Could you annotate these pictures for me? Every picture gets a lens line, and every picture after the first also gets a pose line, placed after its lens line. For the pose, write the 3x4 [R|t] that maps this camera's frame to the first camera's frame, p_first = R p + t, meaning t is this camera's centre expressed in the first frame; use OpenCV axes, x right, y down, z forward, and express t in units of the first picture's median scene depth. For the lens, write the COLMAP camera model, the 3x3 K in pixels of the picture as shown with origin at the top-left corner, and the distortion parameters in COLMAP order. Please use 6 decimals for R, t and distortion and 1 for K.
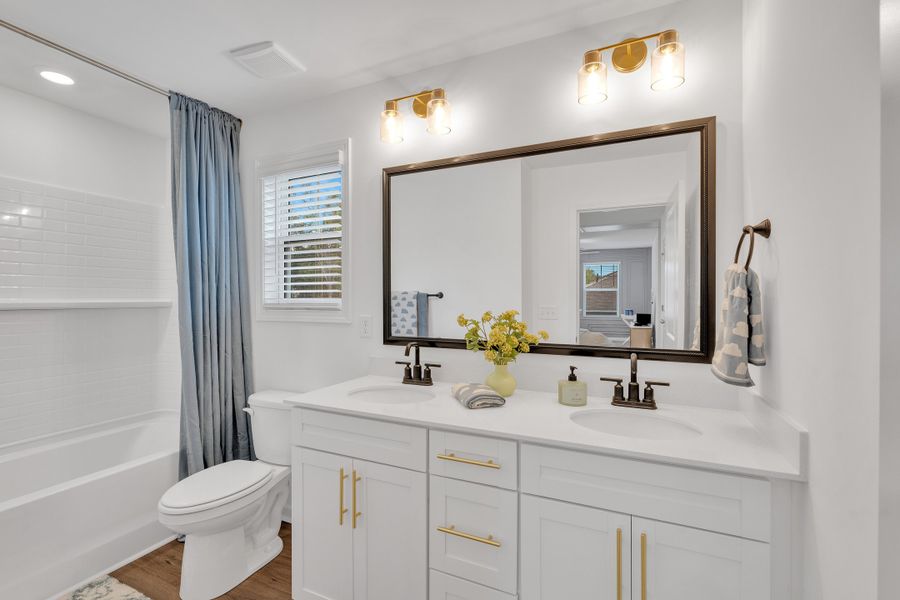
lens RADIAL K [[430.2, 0, 456.1], [0, 430.2, 294.9], [0, 0, 1]] dist [0.019358, 0.000067]
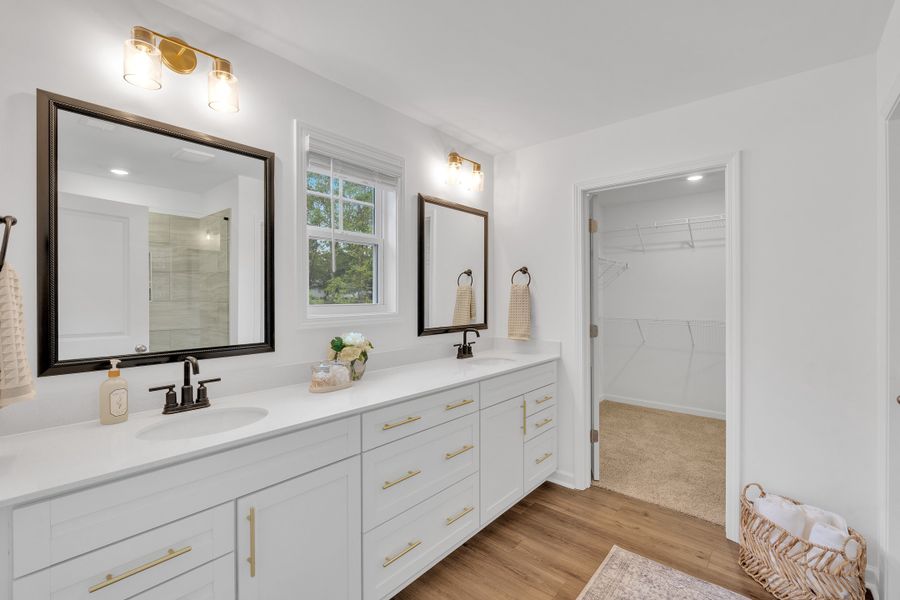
lens RADIAL K [[401.1, 0, 453.0], [0, 401.1, 298.5], [0, 0, 1]] dist [0.010465, -0.000321]
pose [[0.273817, -0.007086, 0.961756, -0.329301], [0.006778, 0.999962, 0.005438, -0.000061], [-0.961758, 0.005030, 0.273855, 0.152693]]
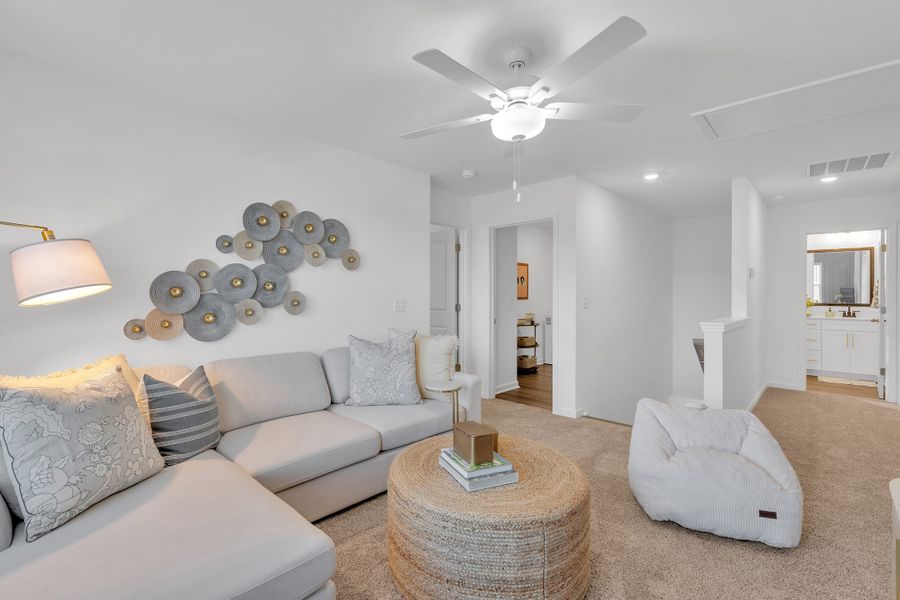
lens RADIAL K [[401.1, 0, 447.5], [0, 401.1, 292.9], [0, 0, 1]] dist [0.010465, -0.000321]
pose [[0.950880, 0.002808, -0.309546, -2.233430], [0.002125, 0.999876, 0.015597, -0.058315], [0.309551, -0.015489, 0.950757, -4.243826]]
